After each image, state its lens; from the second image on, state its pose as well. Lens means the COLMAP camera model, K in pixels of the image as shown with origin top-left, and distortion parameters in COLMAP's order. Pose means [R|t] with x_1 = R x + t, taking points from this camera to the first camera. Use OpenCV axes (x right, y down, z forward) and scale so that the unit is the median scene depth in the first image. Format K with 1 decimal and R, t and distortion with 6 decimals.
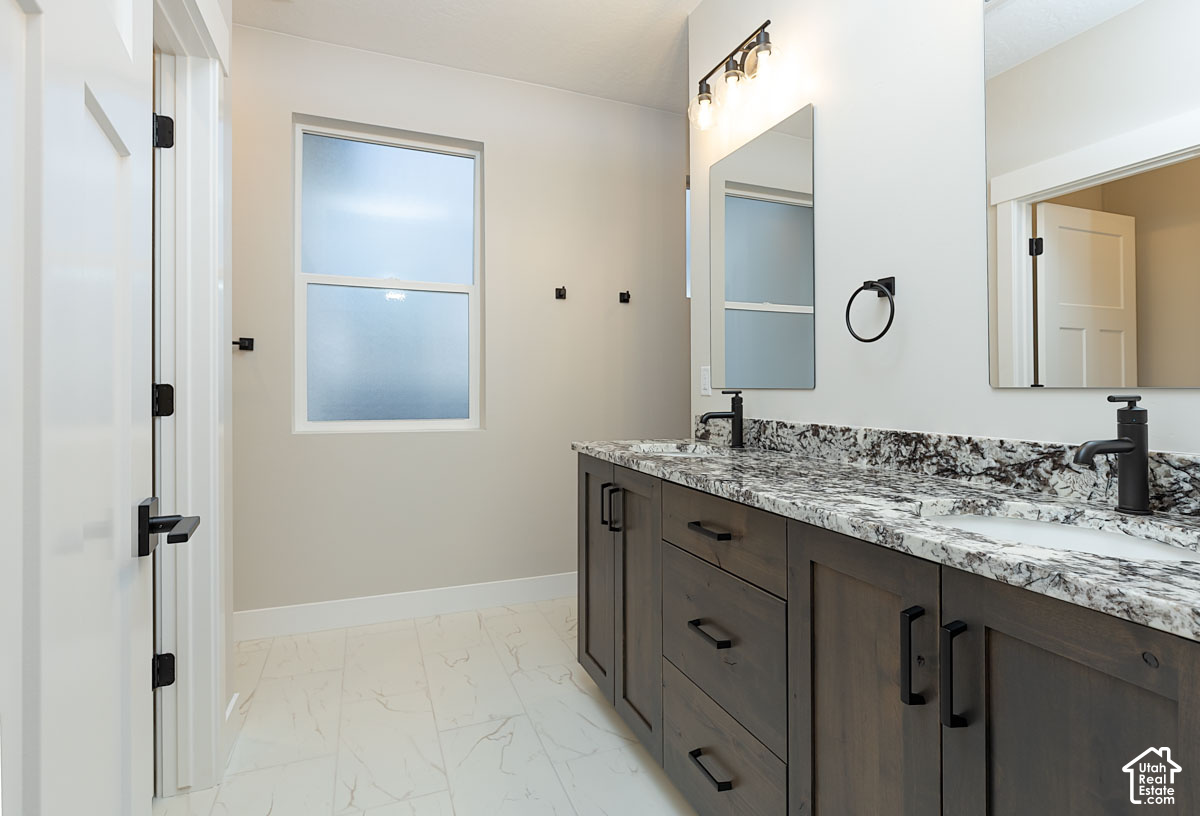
lens RADIAL K [[595.5, 0, 585.6], [0, 595.5, 381.5], [0, 0, 1]] dist [-0.003453, -0.000201]
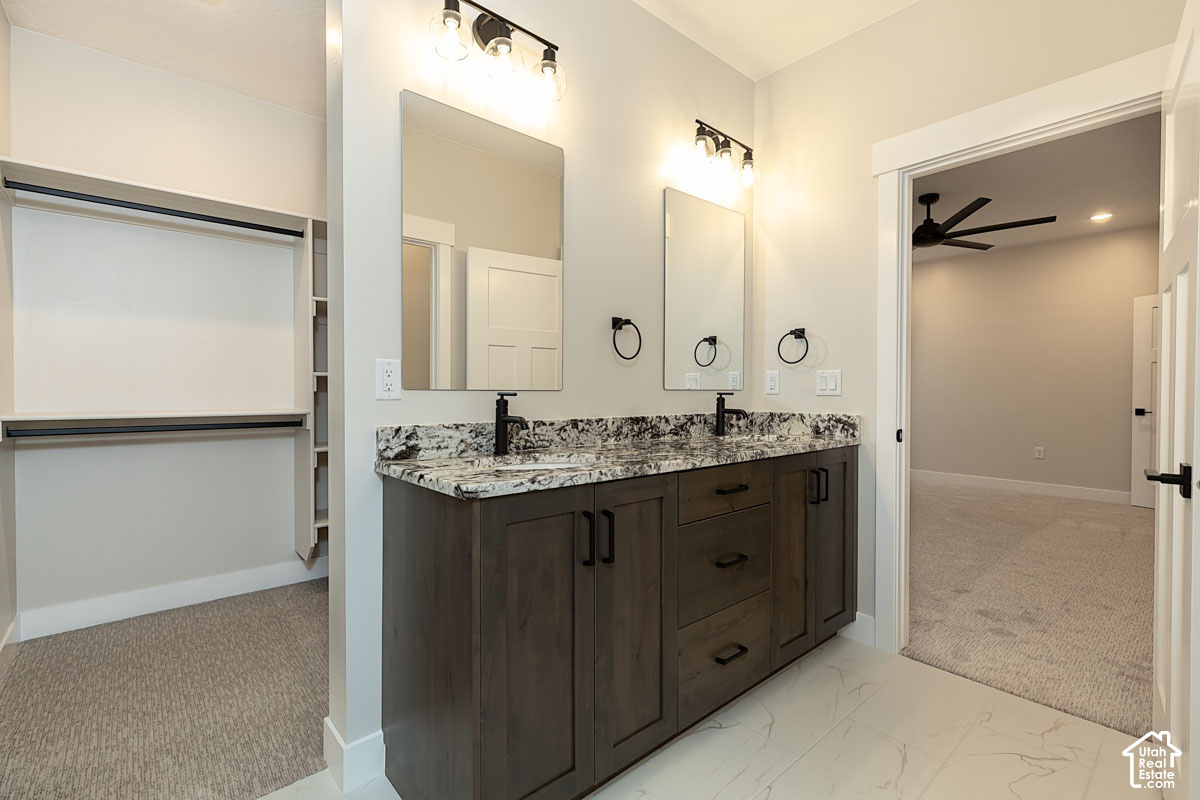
lens RADIAL K [[541.2, 0, 598.2], [0, 541.2, 398.7], [0, 0, 1]] dist [0.000688, -0.000285]
pose [[-0.355242, -0.015026, 0.934654, -0.743320], [-0.011761, 0.999864, 0.011604, 0.017224], [-0.934700, -0.006870, -0.355370, 1.473844]]
